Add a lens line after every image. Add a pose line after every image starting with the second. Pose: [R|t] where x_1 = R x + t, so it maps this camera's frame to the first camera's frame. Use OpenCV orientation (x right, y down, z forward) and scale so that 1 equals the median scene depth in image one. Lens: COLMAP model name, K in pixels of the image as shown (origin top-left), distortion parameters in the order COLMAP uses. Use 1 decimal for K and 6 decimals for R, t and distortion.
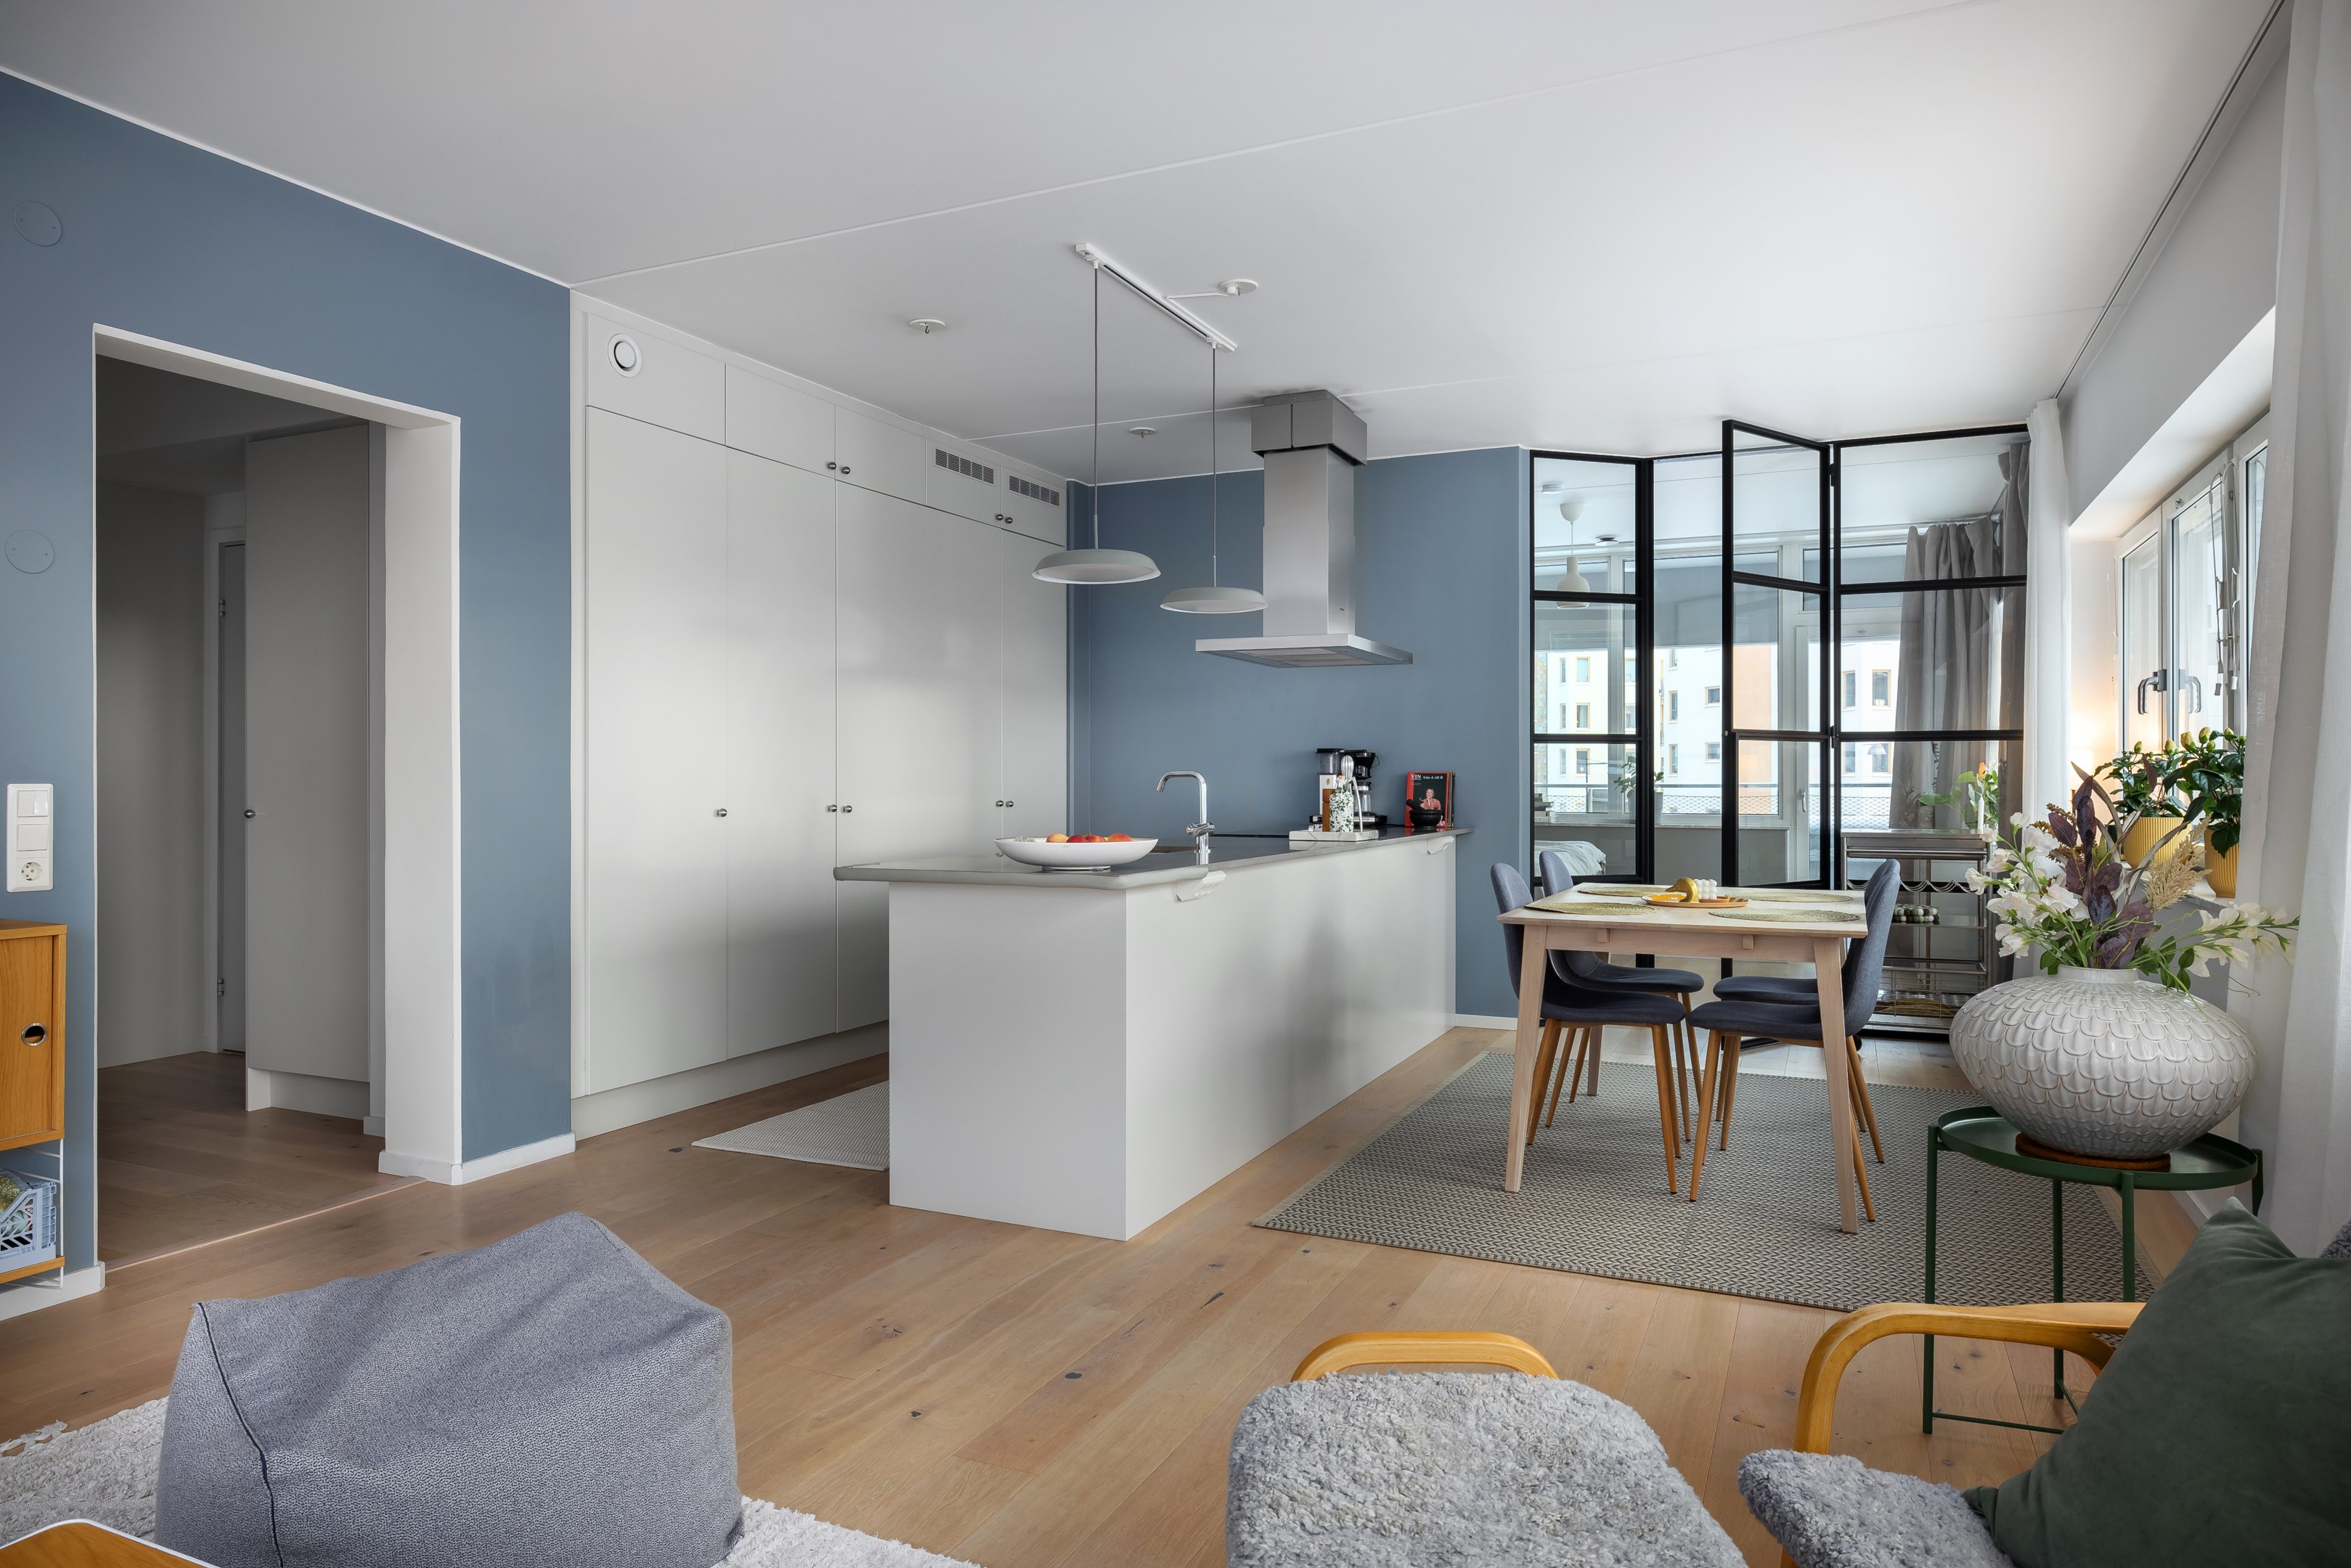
lens RADIAL K [[1469.1, 0, 1176.7], [0, 1469.1, 780.5], [0, 0, 1]] dist [-0.001965, -0.000295]
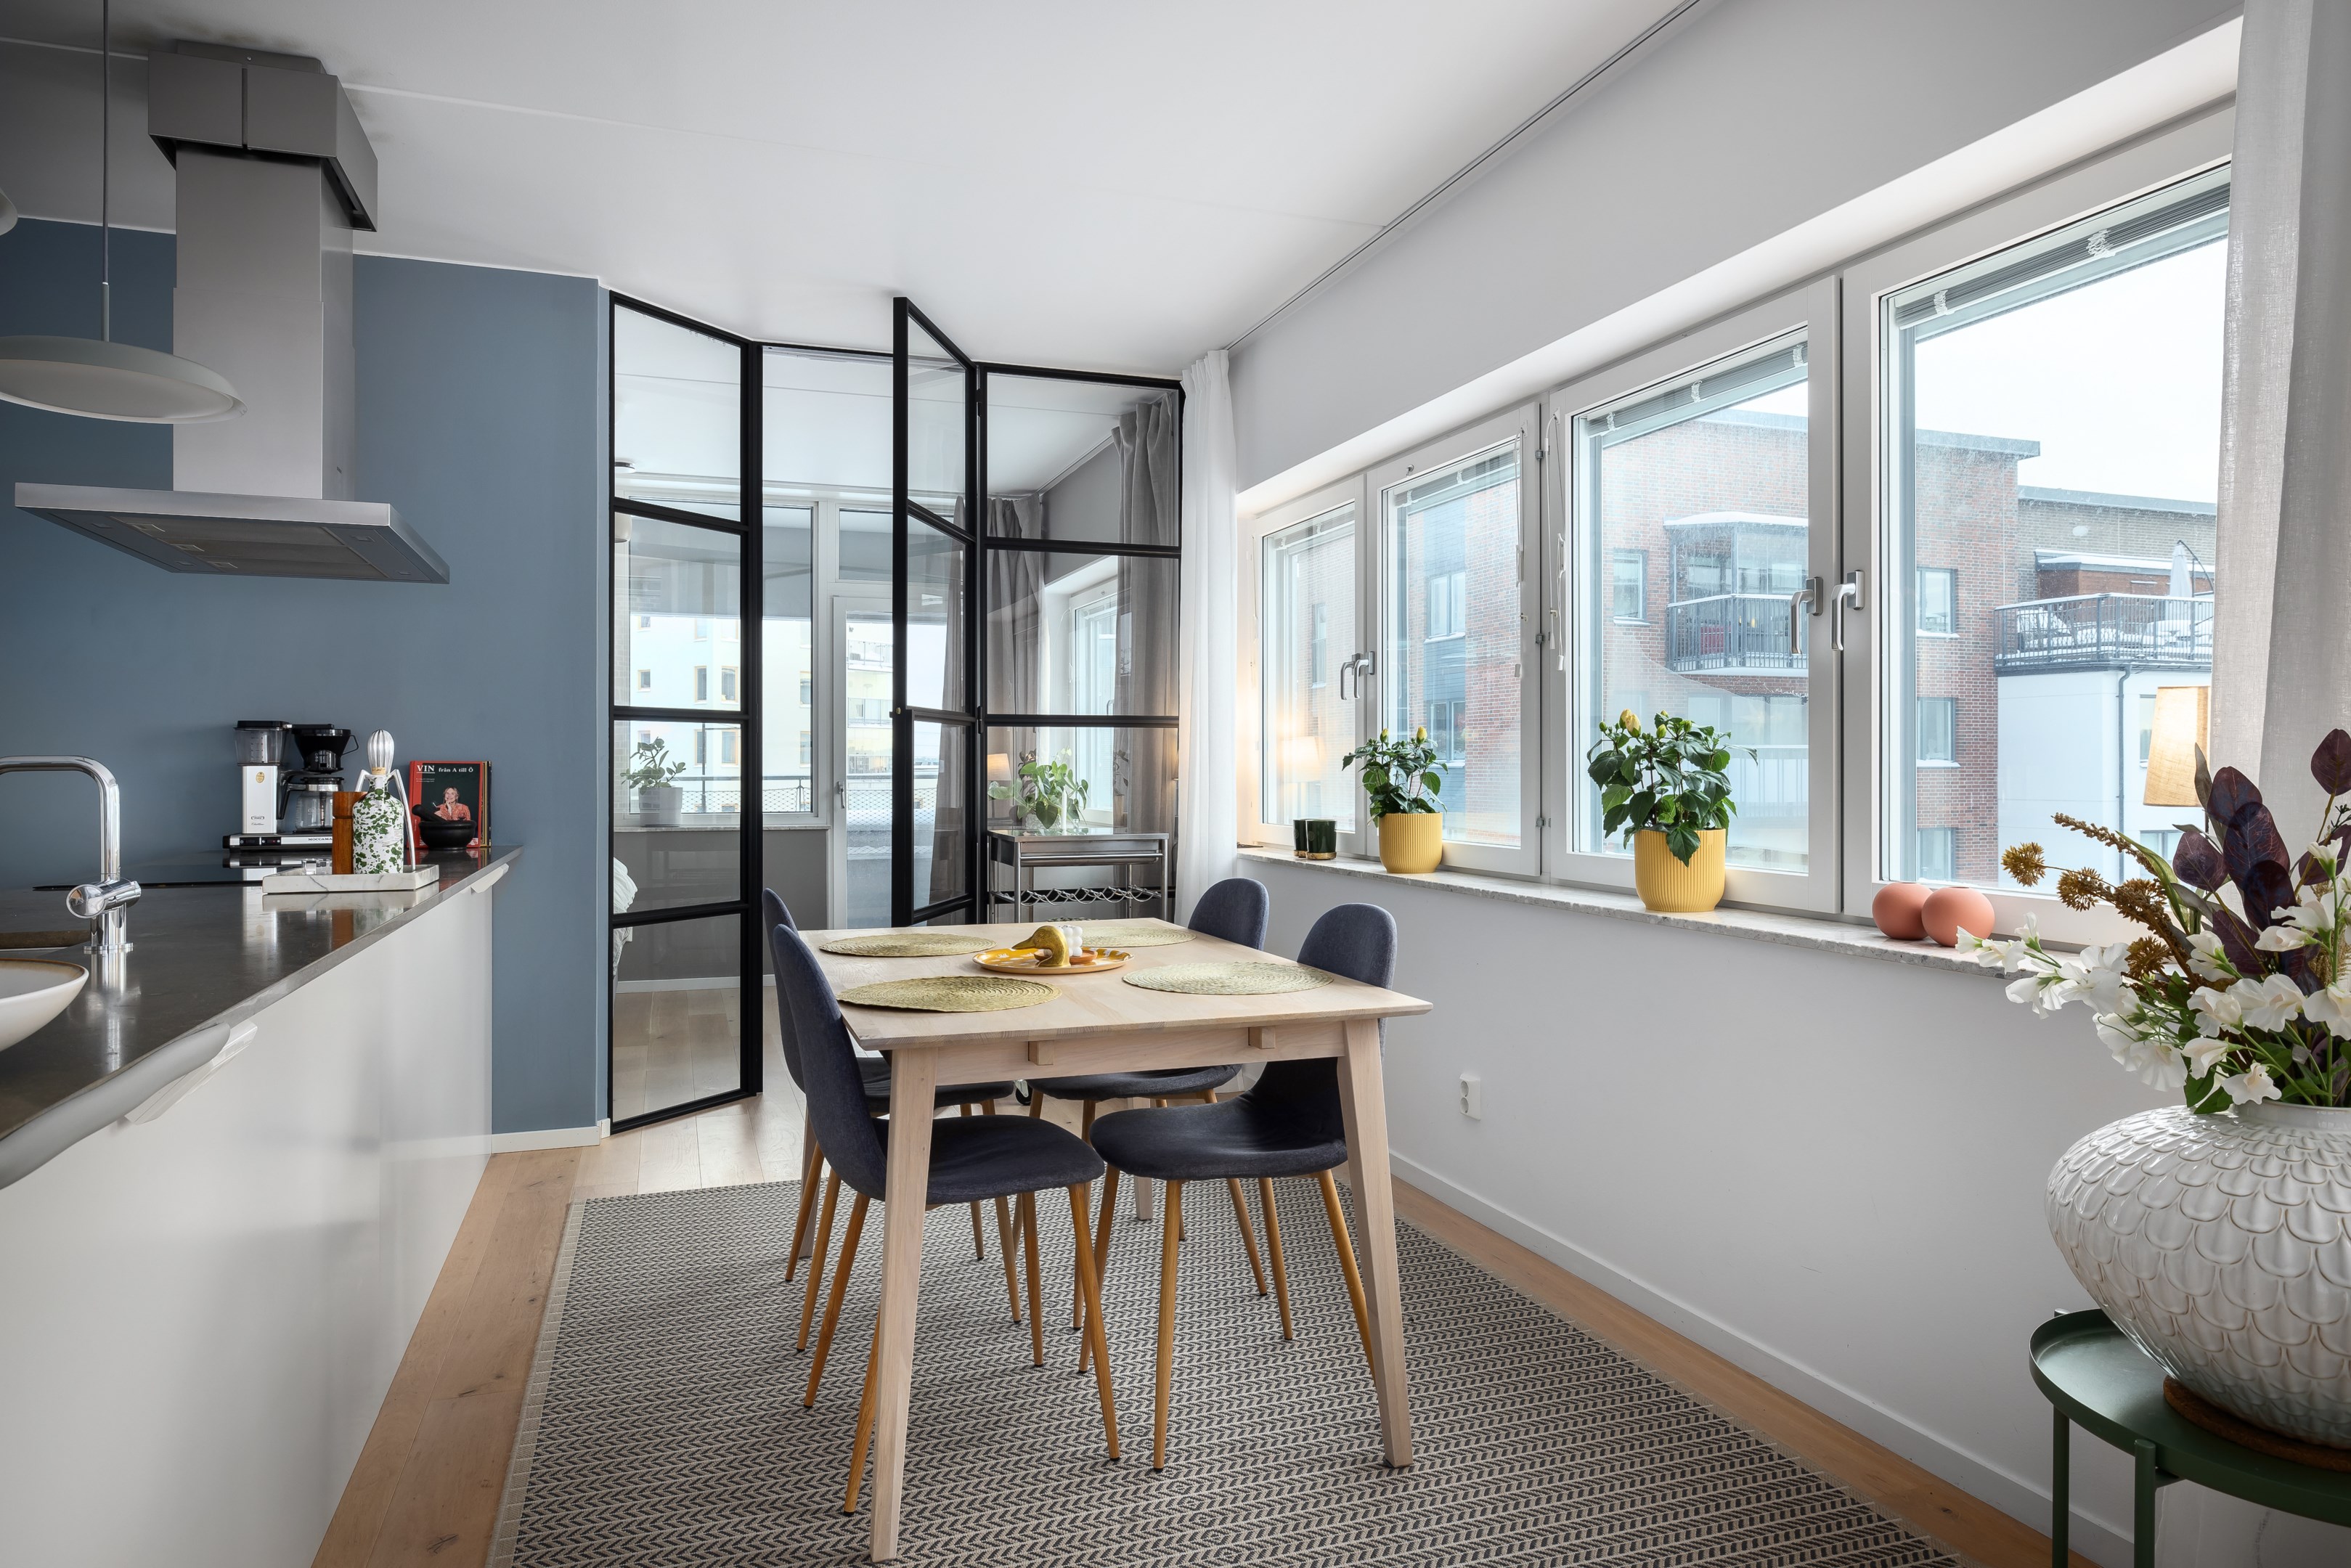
lens RADIAL K [[1445.4, 0, 1167.3], [0, 1445.4, 760.8], [0, 0, 1]] dist [0.005984, 0.000577]
pose [[0.731867, 0.002789, 0.681442, -0.028679], [0.002058, 0.999978, -0.006303, -0.001353], [-0.681445, 0.006015, 0.731845, 0.329187]]
